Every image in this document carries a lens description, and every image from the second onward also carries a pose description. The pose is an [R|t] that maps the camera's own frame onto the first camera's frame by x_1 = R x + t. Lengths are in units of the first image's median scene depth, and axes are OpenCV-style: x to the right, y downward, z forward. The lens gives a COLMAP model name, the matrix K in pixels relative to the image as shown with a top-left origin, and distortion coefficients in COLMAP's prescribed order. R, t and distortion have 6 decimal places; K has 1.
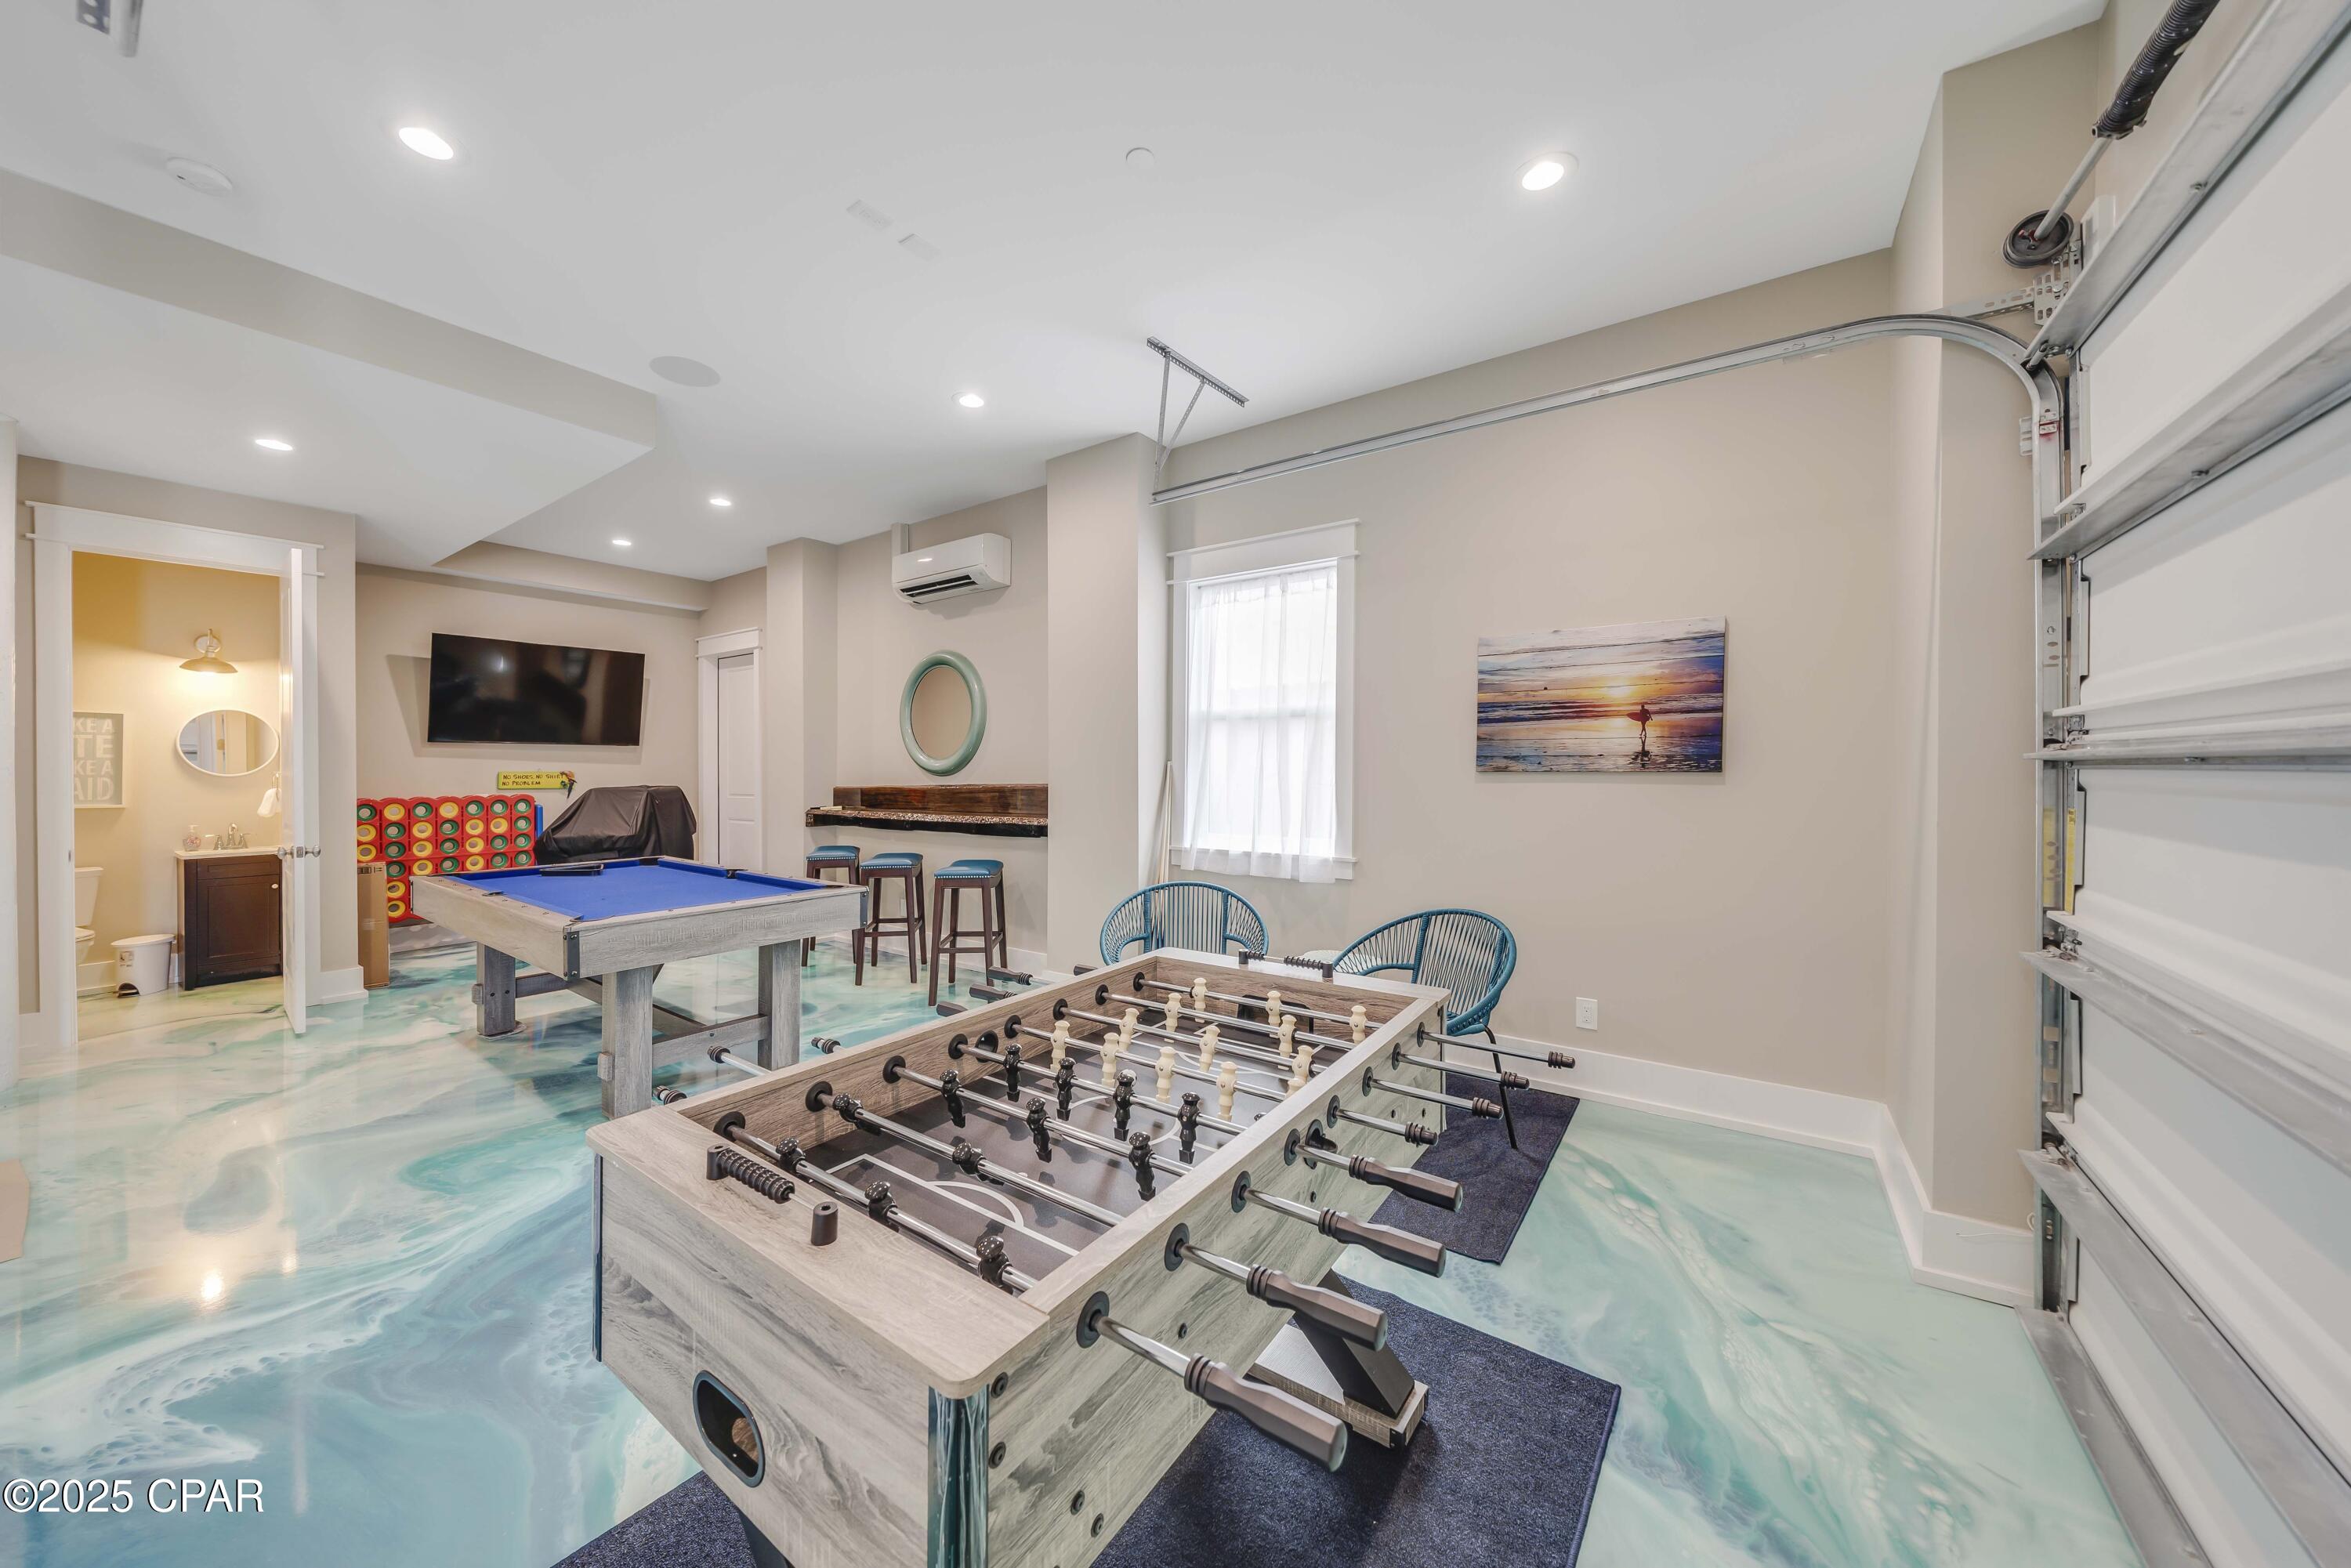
lens RADIAL K [[810.4, 0, 1149.1], [0, 810.4, 765.3], [0, 0, 1]] dist [-0.000837, -0.000088]
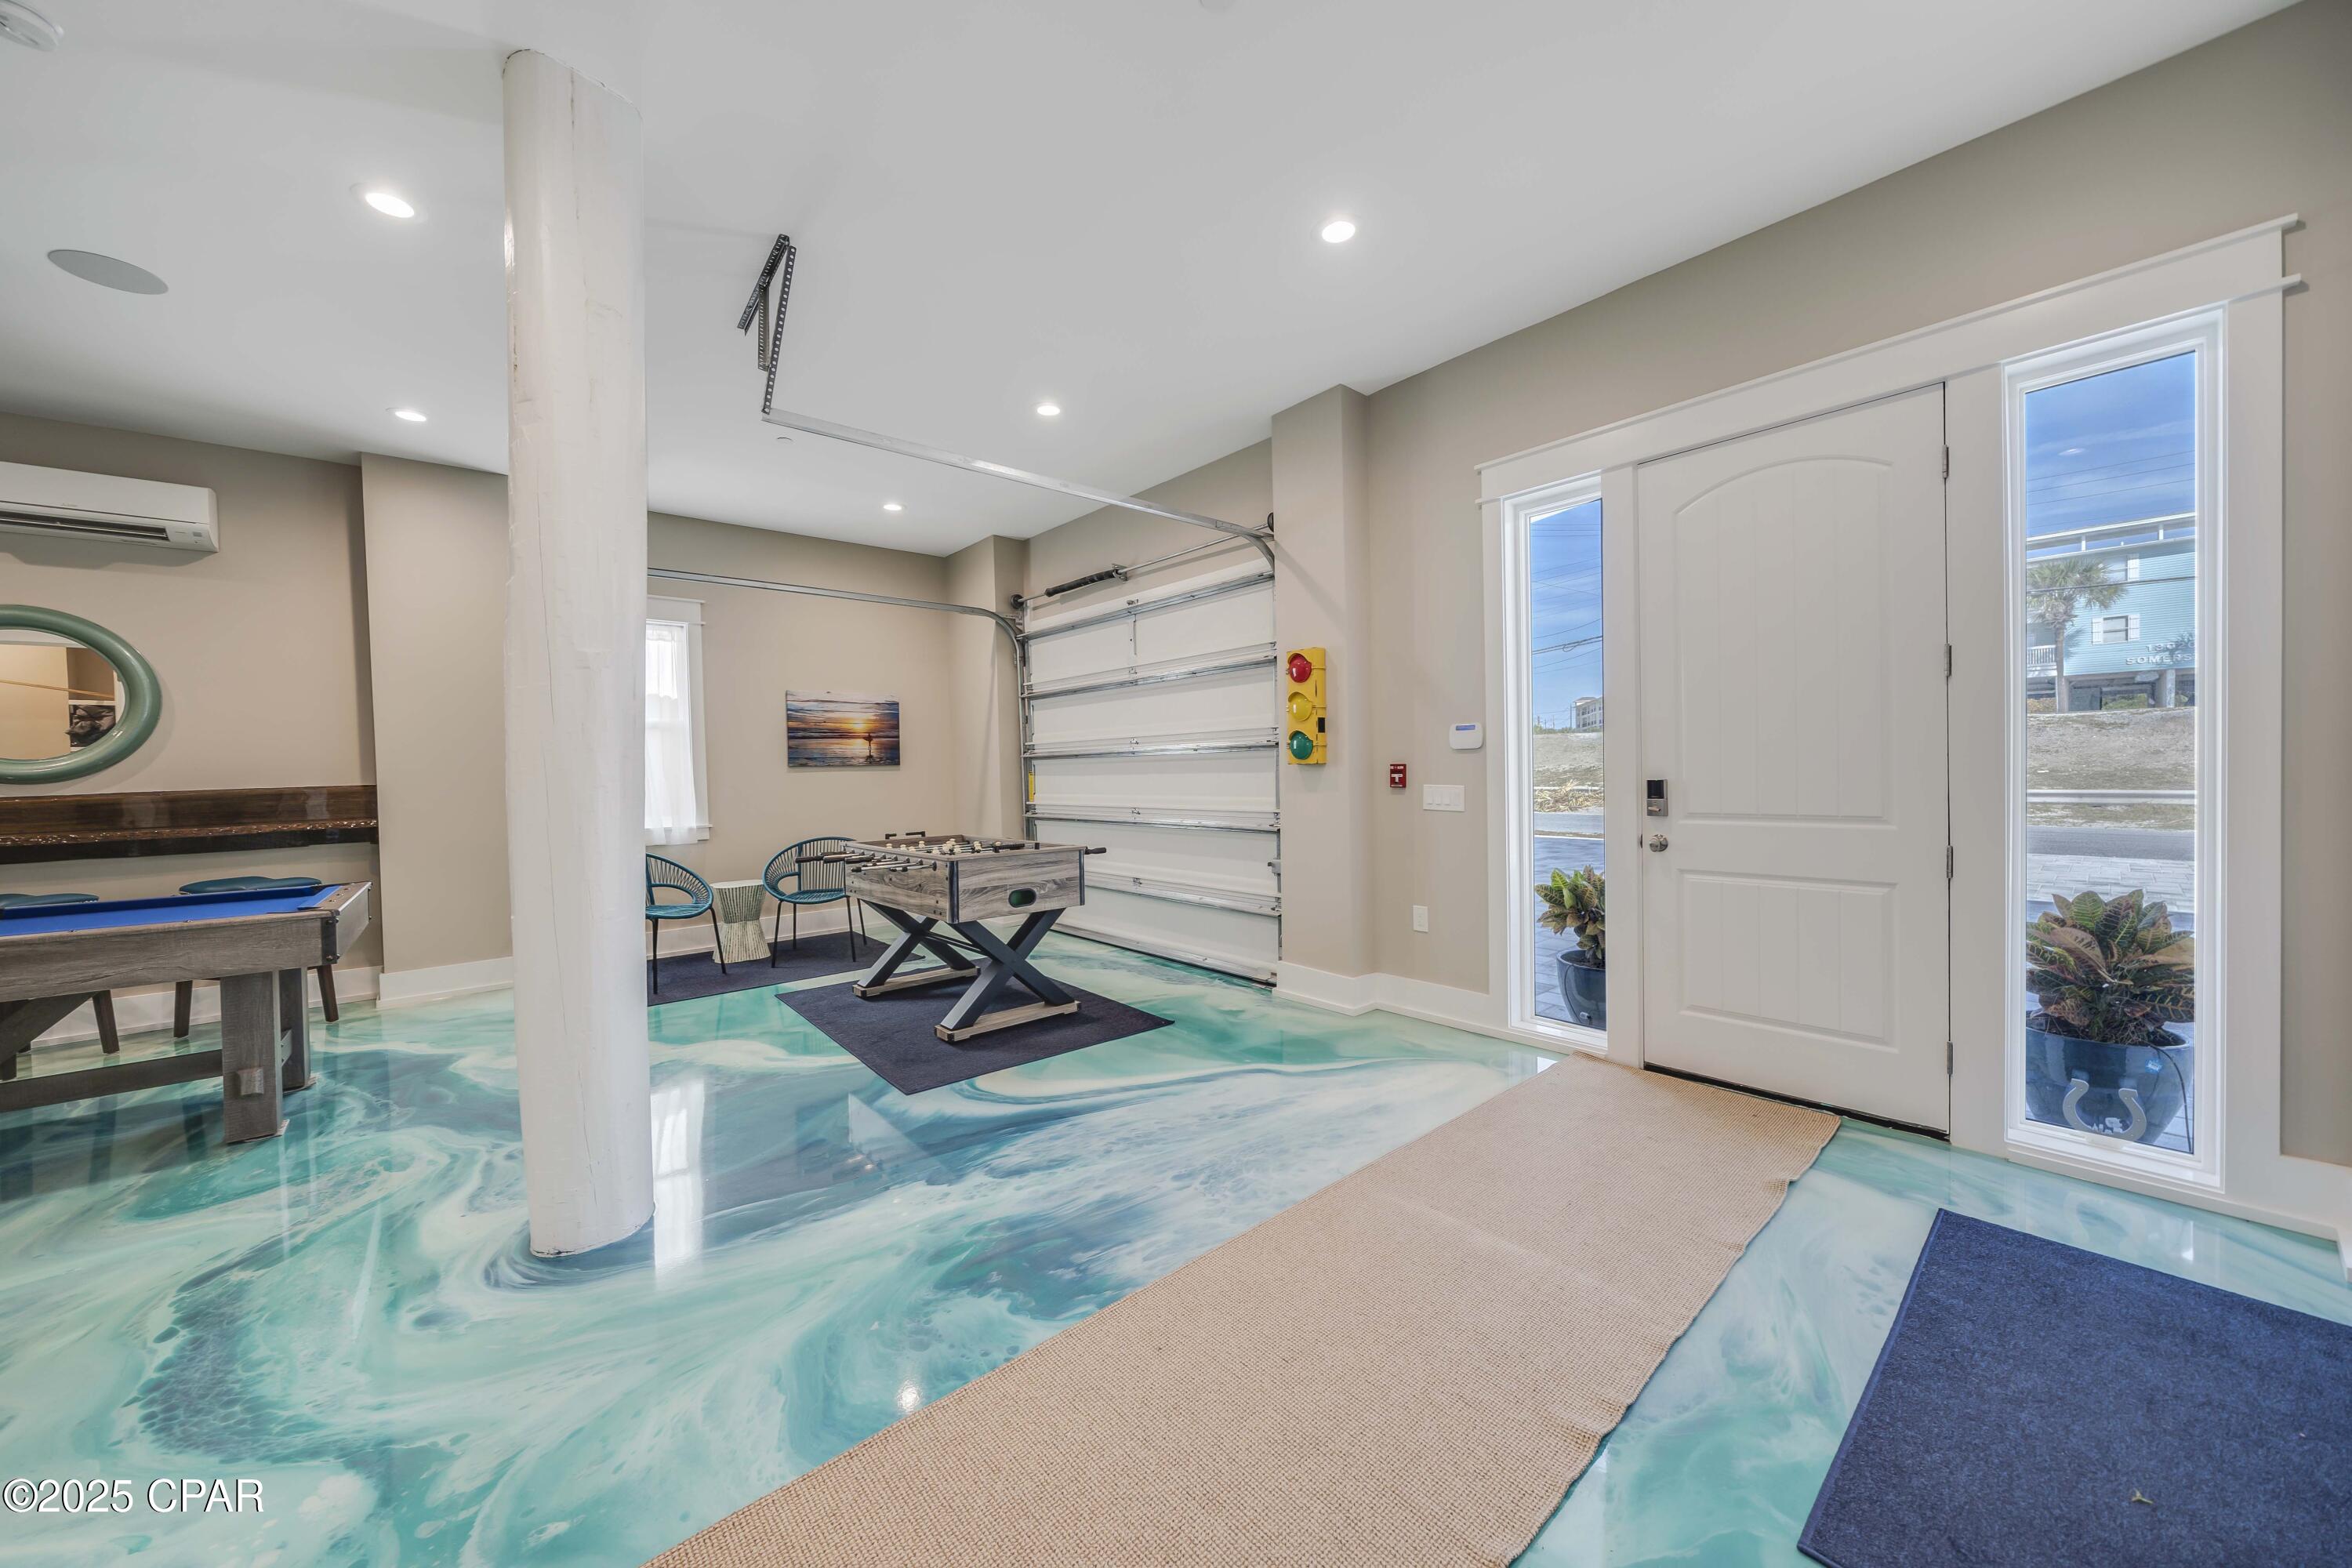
lens RADIAL K [[817.0, 0, 1154.5], [0, 817.0, 780.6], [0, 0, 1]] dist [-0.001032, -0.000045]
pose [[0.238148, -0.015193, 0.971110, -0.841487], [0.019410, 0.999752, 0.010881, 0.025473], [-0.971035, 0.016258, 0.238384, -0.139933]]
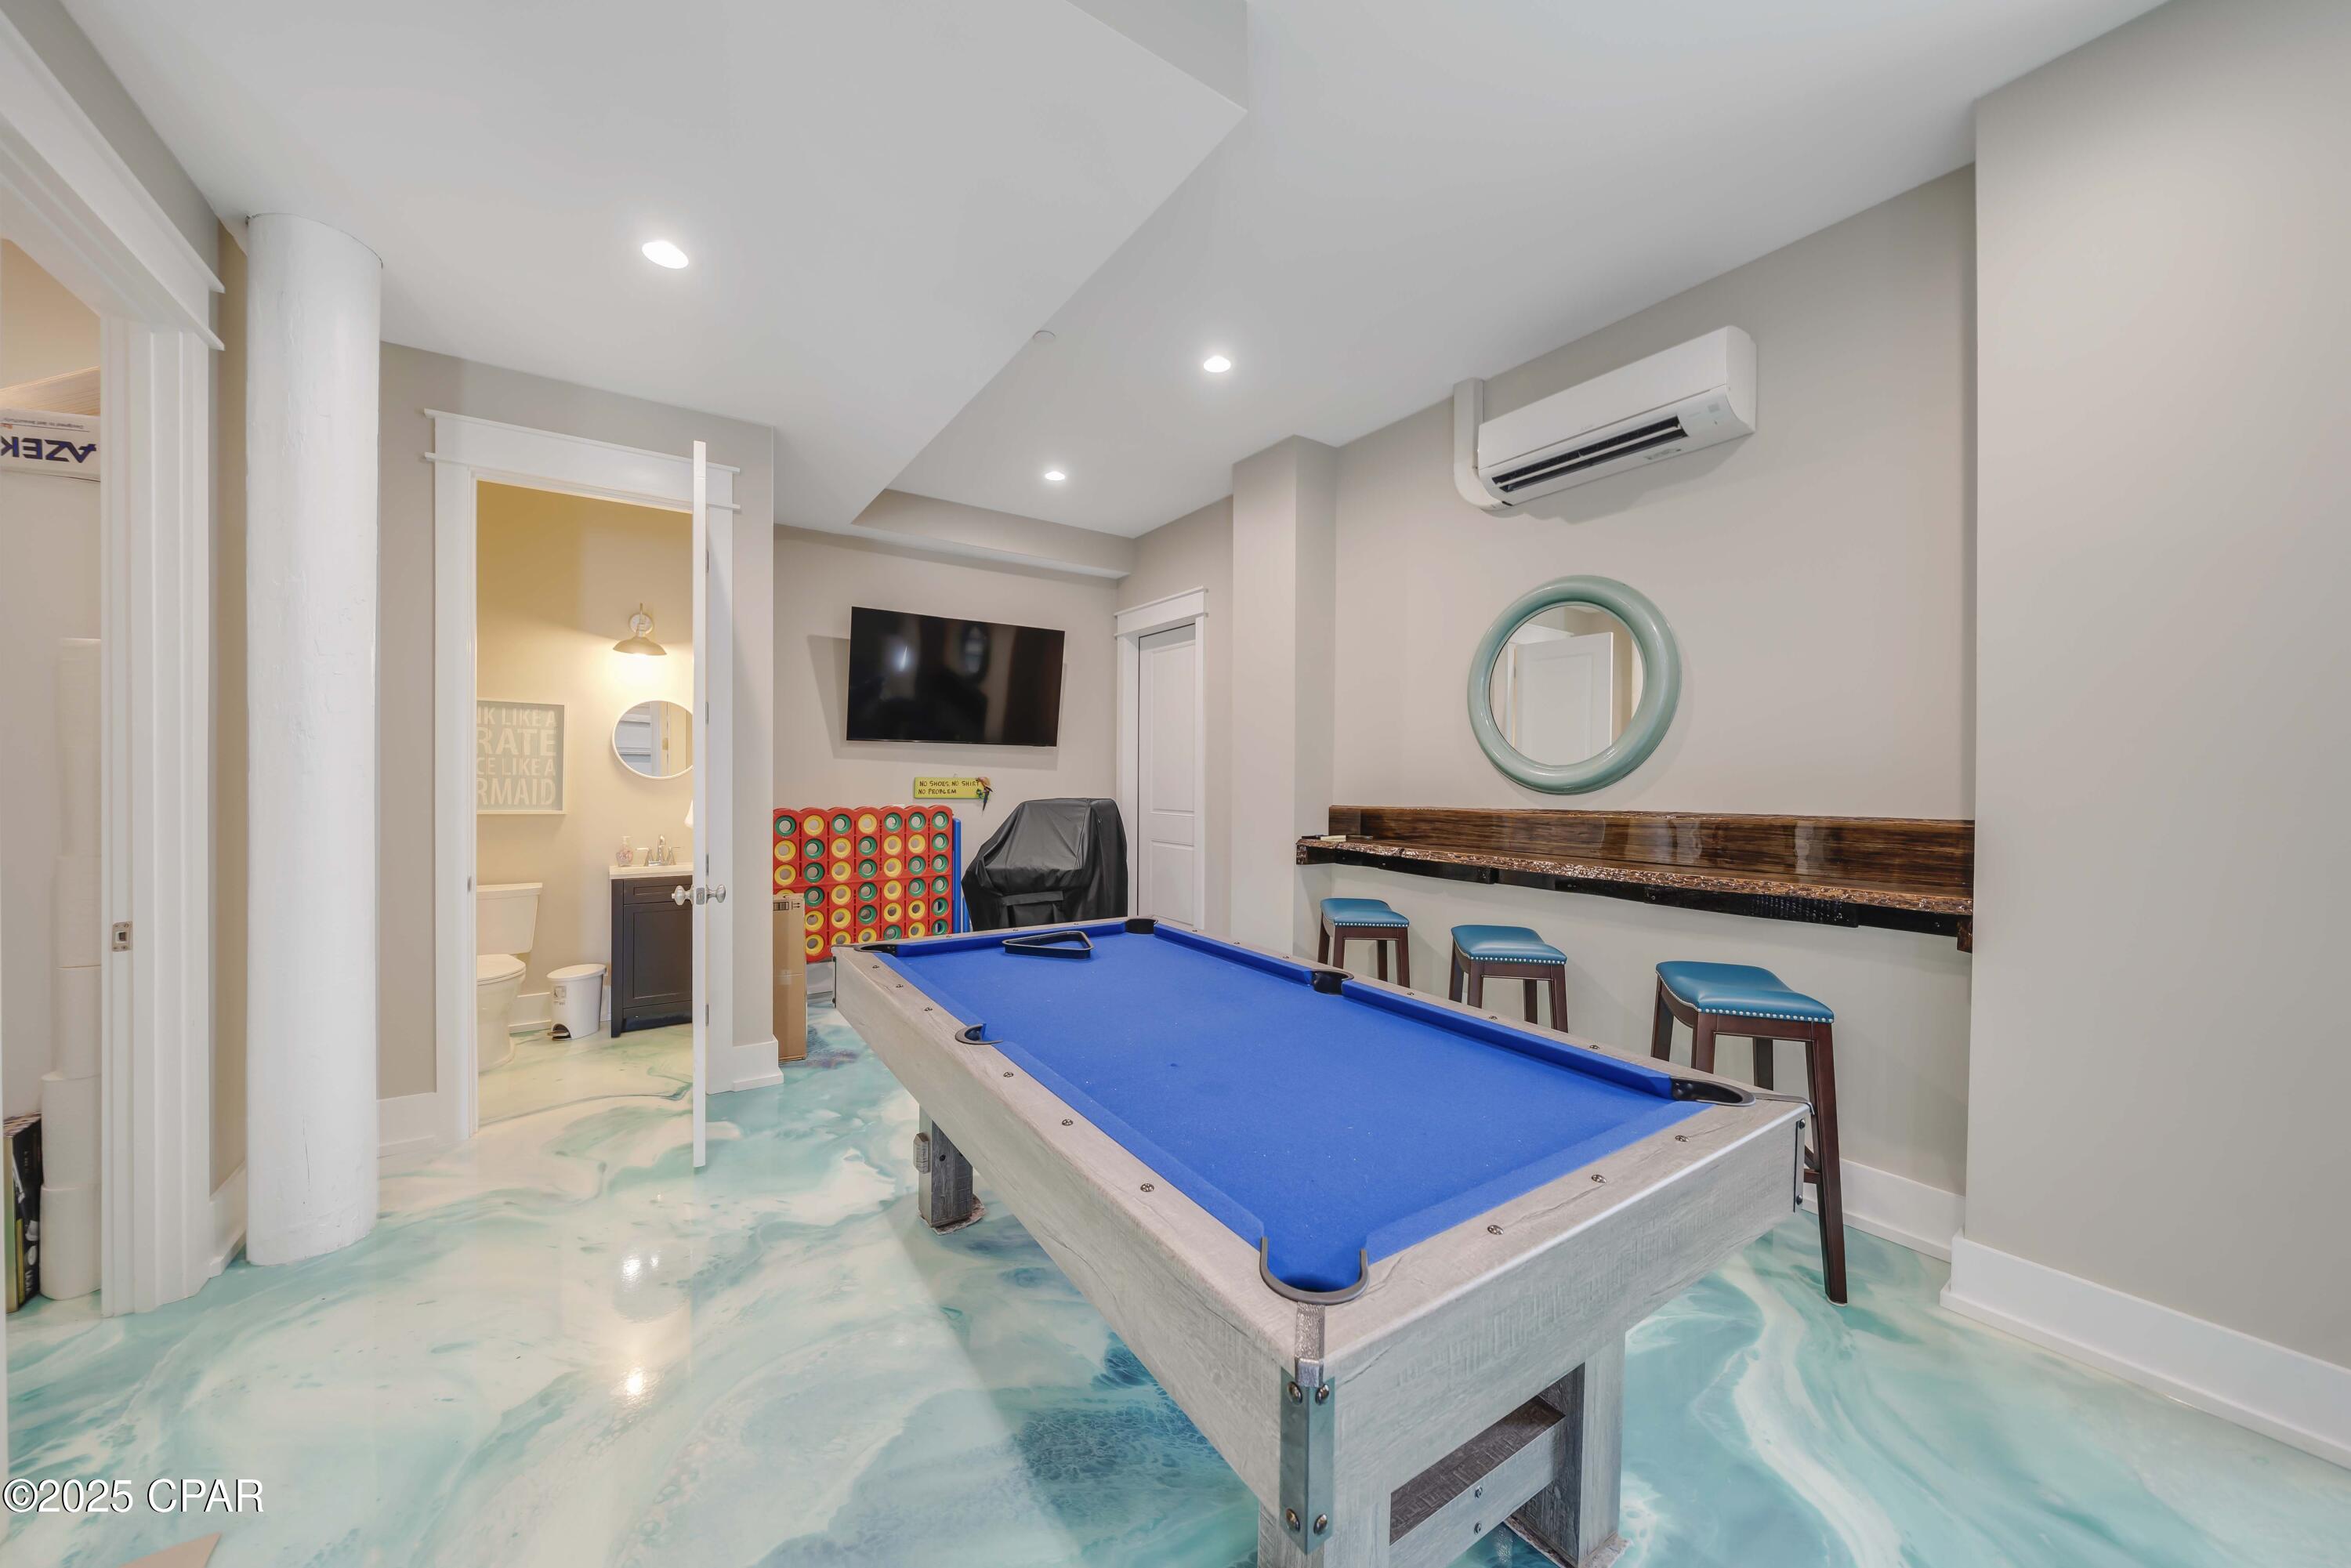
lens RADIAL K [[816.6, 0, 1154.0], [0, 816.6, 780.6], [0, 0, 1]] dist [-0.001032, -0.000045]
pose [[0.936720, 0.013958, -0.349802, -0.384837], [-0.011285, 0.999889, 0.009678, 0.000990], [0.349898, -0.005118, 0.936774, 0.415407]]
